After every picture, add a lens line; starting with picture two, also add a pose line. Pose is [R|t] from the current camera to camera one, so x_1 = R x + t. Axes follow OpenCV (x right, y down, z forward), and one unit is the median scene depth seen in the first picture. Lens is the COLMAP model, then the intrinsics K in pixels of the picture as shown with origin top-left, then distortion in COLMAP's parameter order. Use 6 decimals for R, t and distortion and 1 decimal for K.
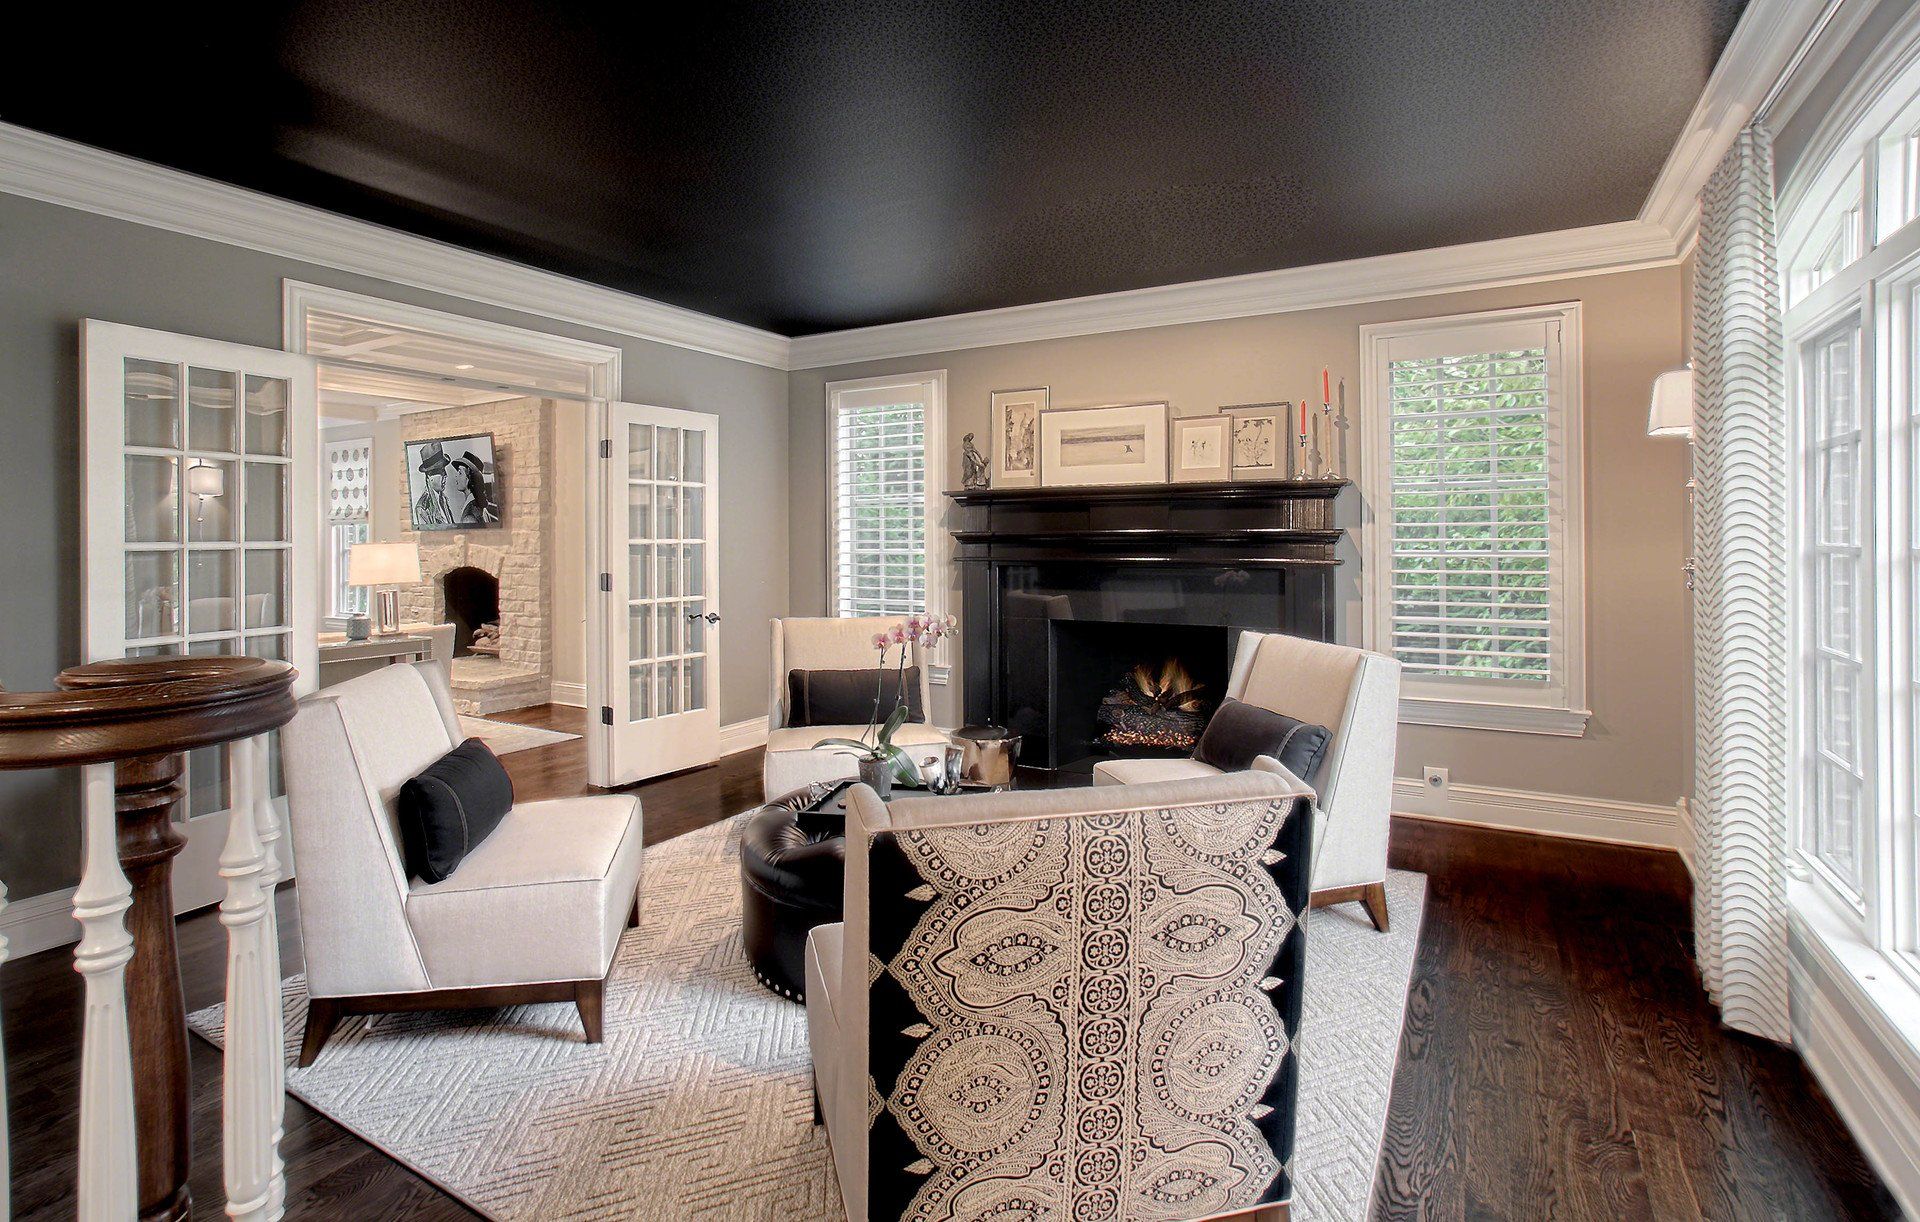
lens RADIAL K [[883.1, 0, 993.0], [0, 883.1, 540.9], [0, 0, 1]] dist [-0.016891, 0.000932]
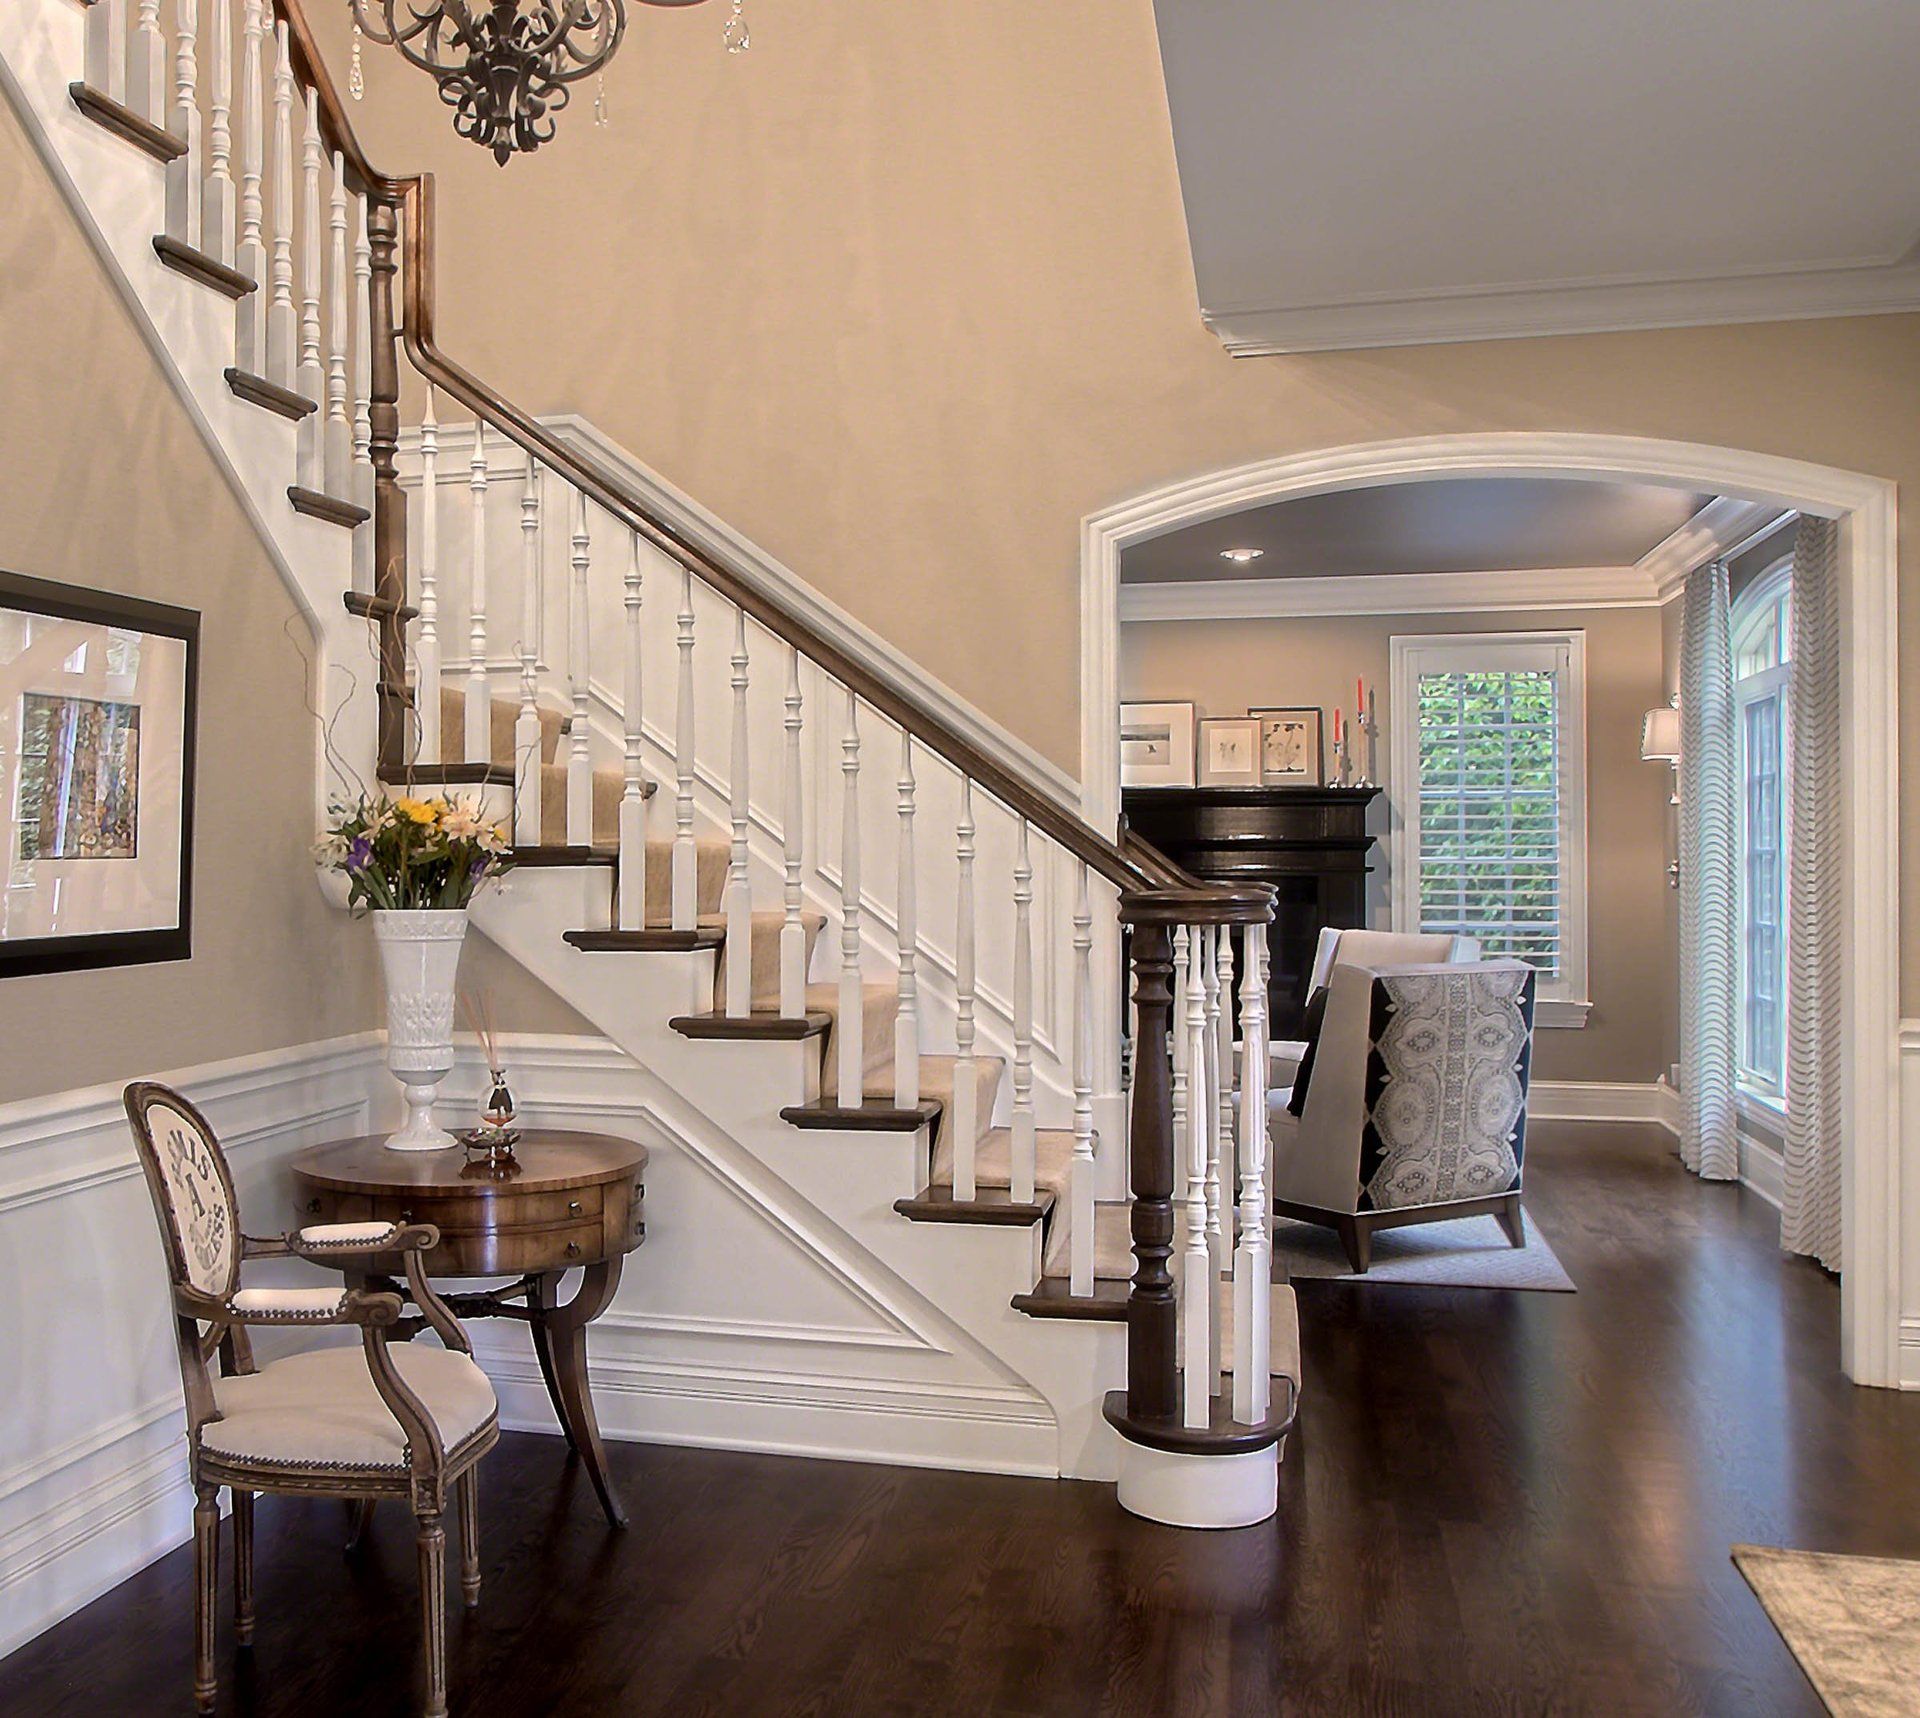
lens RADIAL K [[1653.7, 0, 961.3], [0, 1653.7, 850.6], [0, 0, 1]] dist [-0.017754, -0.008382]
pose [[0.956251, 0.002148, 0.292541, -1.078872], [0.000082, 0.999971, -0.007609, 0.030807], [-0.292549, 0.007301, 0.956223, -1.190307]]
